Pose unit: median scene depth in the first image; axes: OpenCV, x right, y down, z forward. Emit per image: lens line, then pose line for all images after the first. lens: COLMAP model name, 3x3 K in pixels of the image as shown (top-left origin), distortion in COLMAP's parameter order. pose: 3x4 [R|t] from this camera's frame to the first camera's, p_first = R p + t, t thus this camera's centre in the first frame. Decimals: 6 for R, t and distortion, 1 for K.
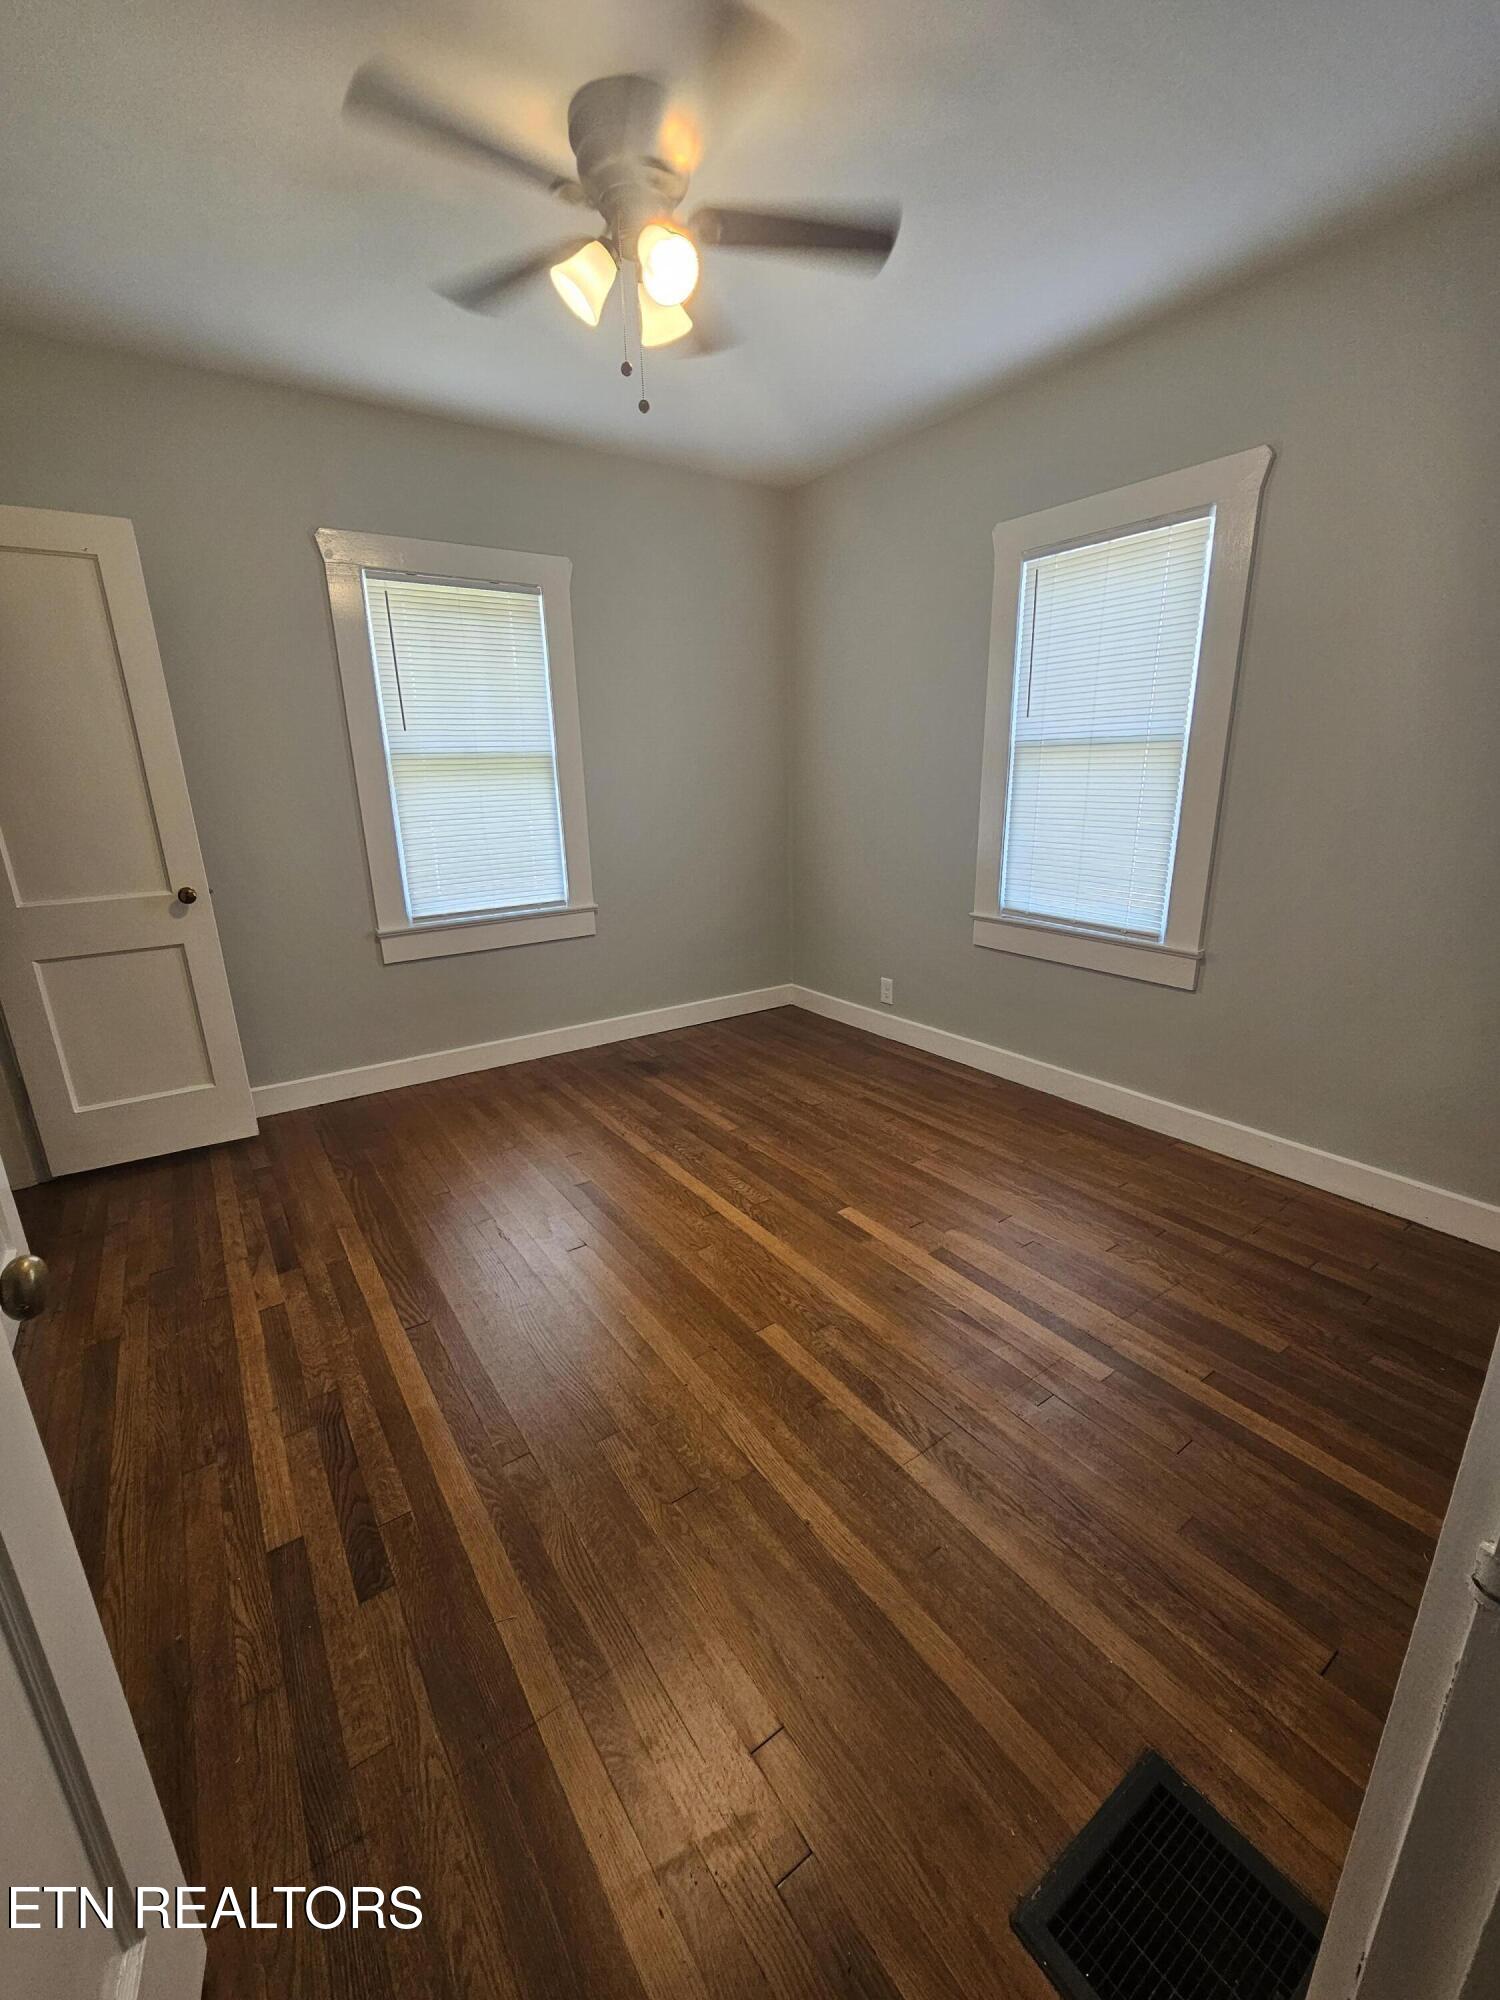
lens RADIAL K [[819.9, 0, 755.4], [0, 819.9, 1006.6], [0, 0, 1]] dist [0.000891, -0.000131]
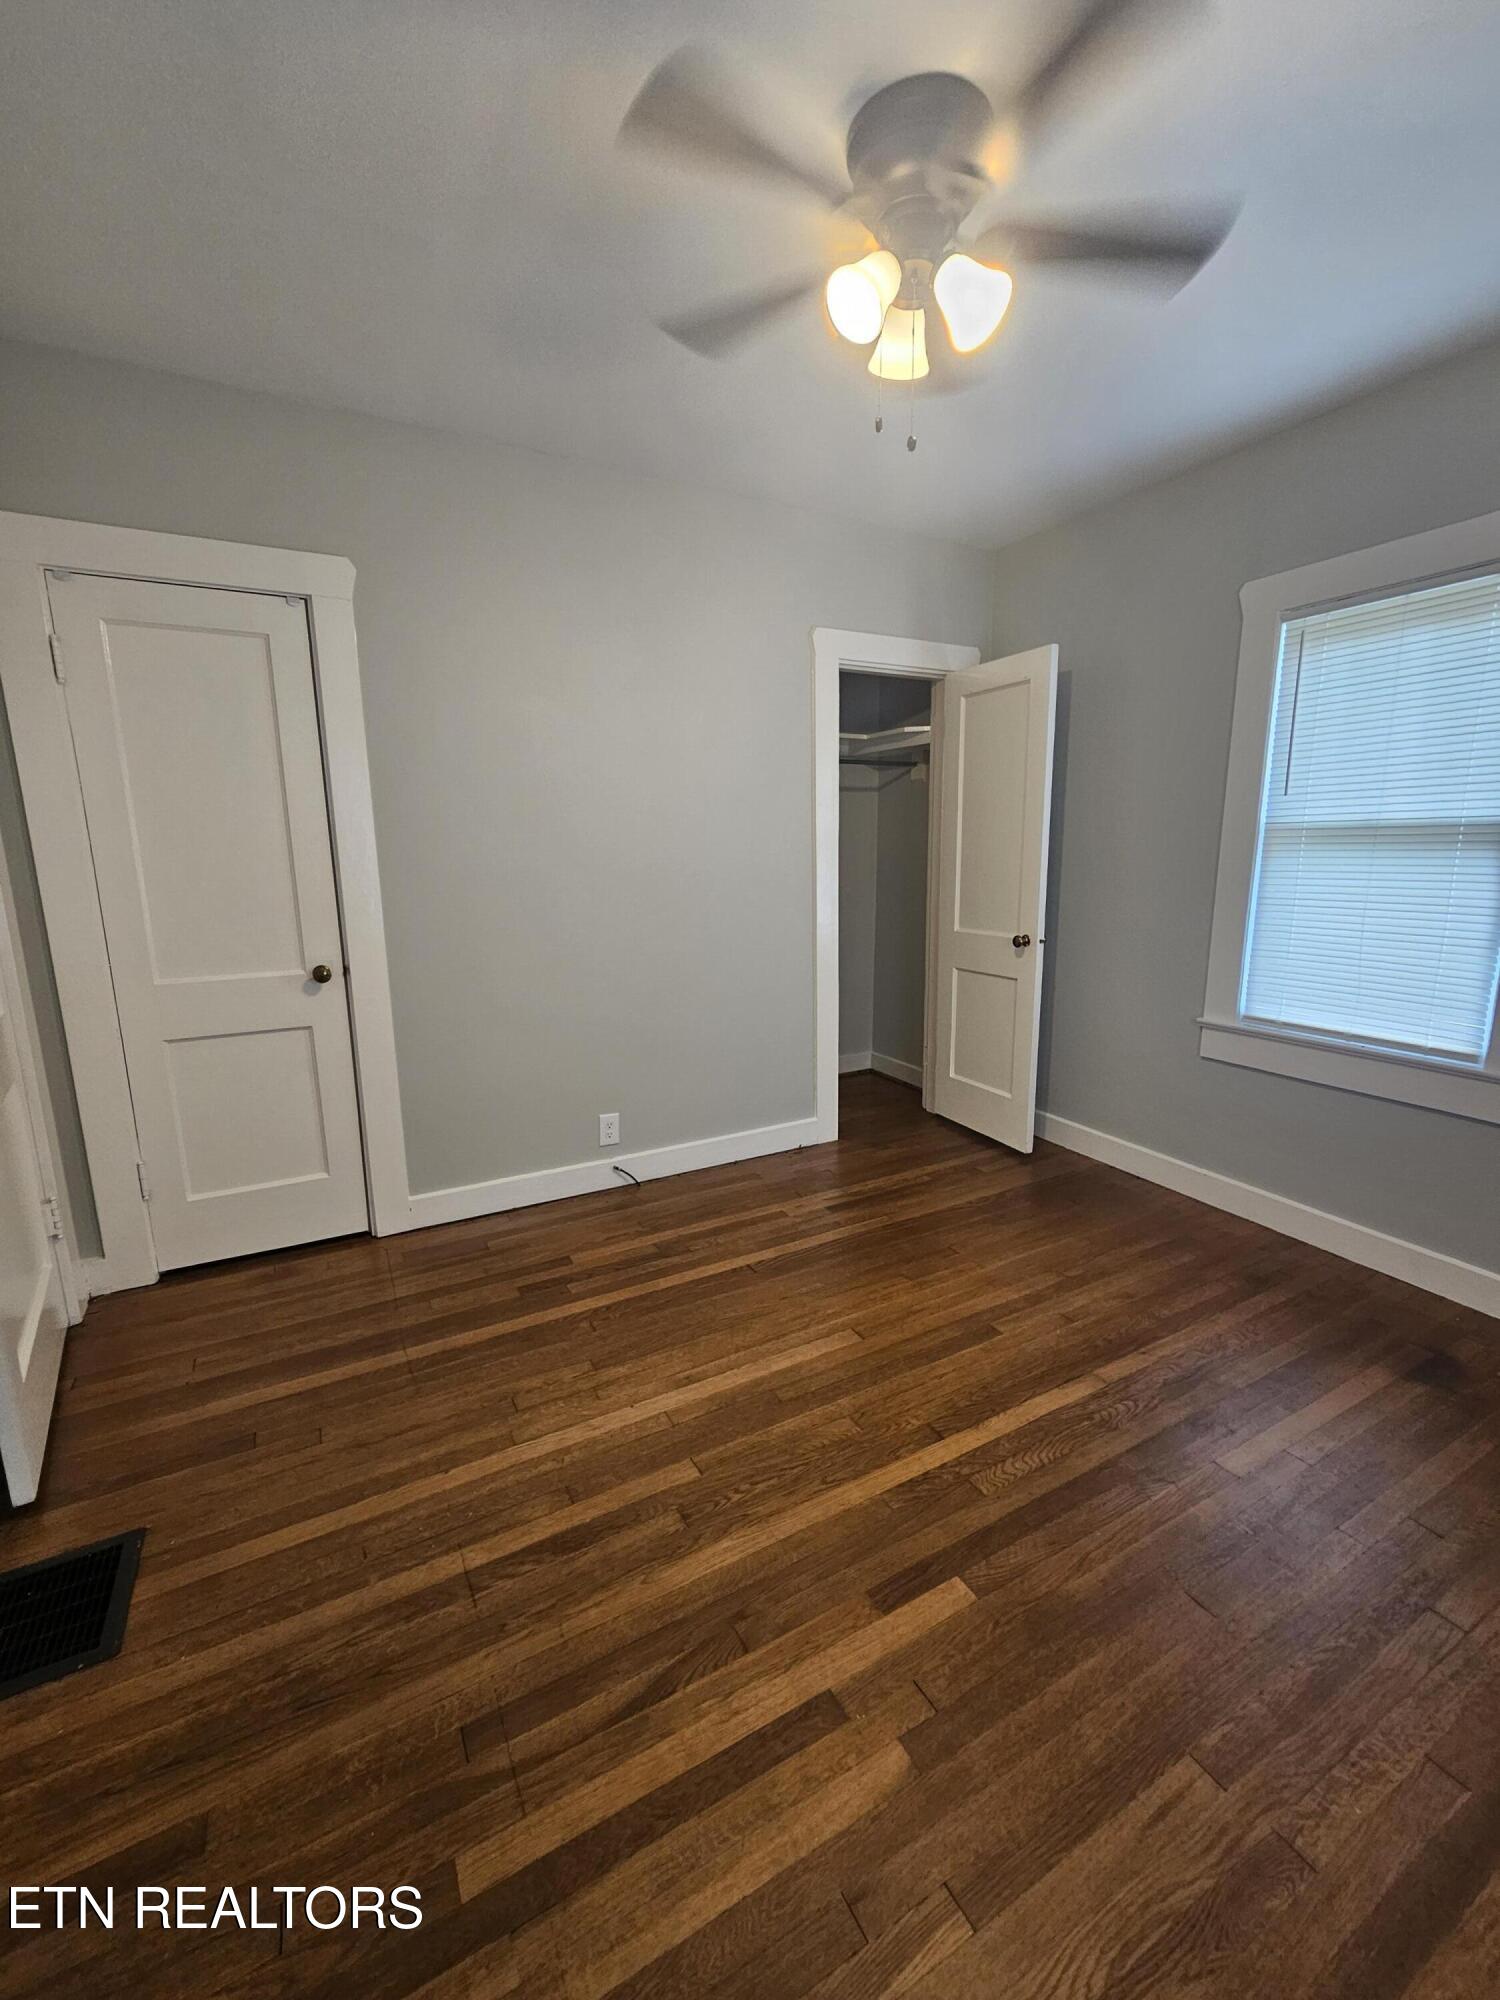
lens RADIAL K [[819.9, 0, 743.4], [0, 819.9, 998.1], [0, 0, 1]] dist [0.000891, -0.000131]
pose [[-0.115015, 0.201578, -0.972696, 0.731770], [-0.267629, 0.936699, 0.225764, -0.287323], [0.956633, 0.286288, -0.053786, 0.897876]]
